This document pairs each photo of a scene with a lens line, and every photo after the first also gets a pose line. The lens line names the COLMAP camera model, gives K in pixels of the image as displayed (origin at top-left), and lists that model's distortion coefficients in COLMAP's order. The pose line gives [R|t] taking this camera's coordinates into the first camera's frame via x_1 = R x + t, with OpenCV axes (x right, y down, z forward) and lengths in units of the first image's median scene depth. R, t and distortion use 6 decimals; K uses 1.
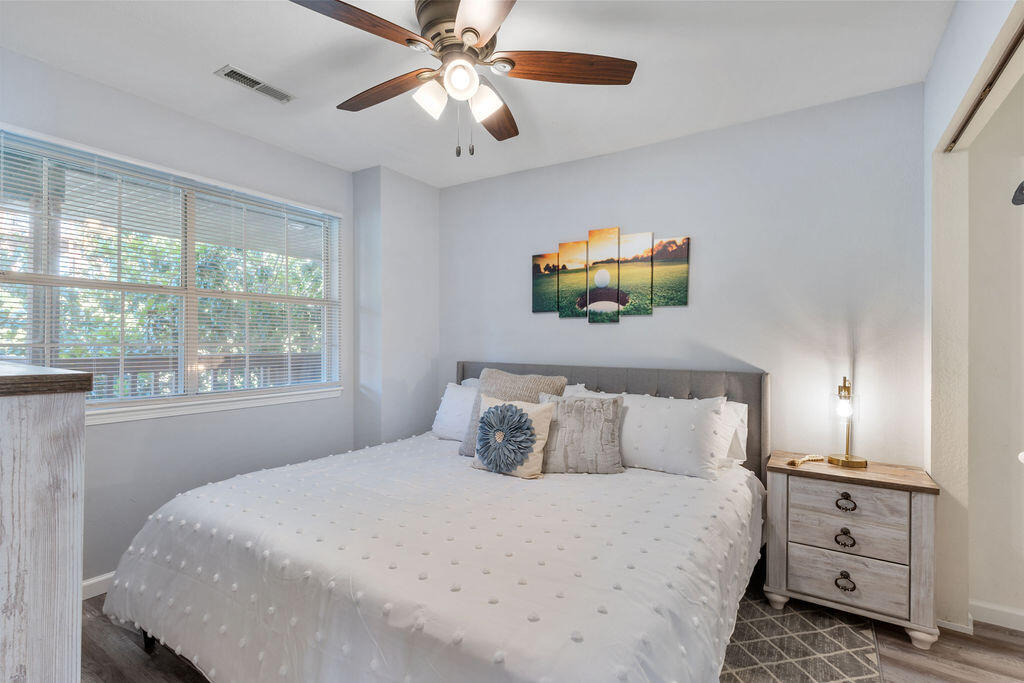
lens RADIAL K [[482.0, 0, 510.0], [0, 482.0, 342.9], [0, 0, 1]] dist [-0.000214, -0.000672]
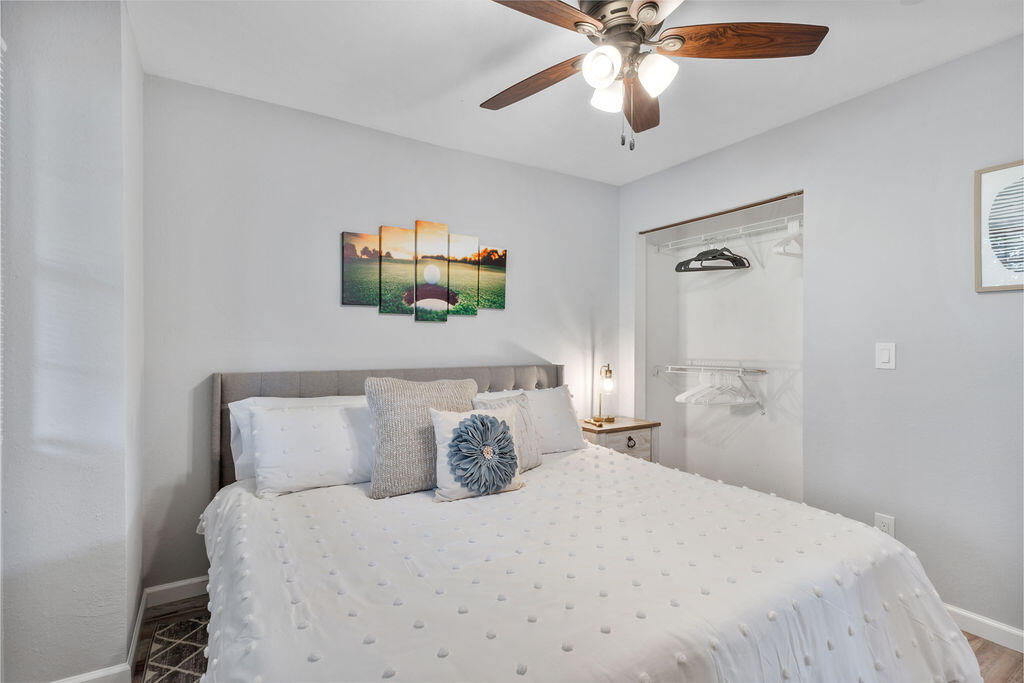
lens RADIAL K [[482.0, 0, 510.9], [0, 482.0, 345.5], [0, 0, 1]] dist [-0.000214, -0.000672]
pose [[0.423113, -0.014200, 0.905966, -0.610806], [0.000510, 0.999881, 0.015433, -0.009022], [-0.906077, -0.006068, 0.423070, 0.464910]]
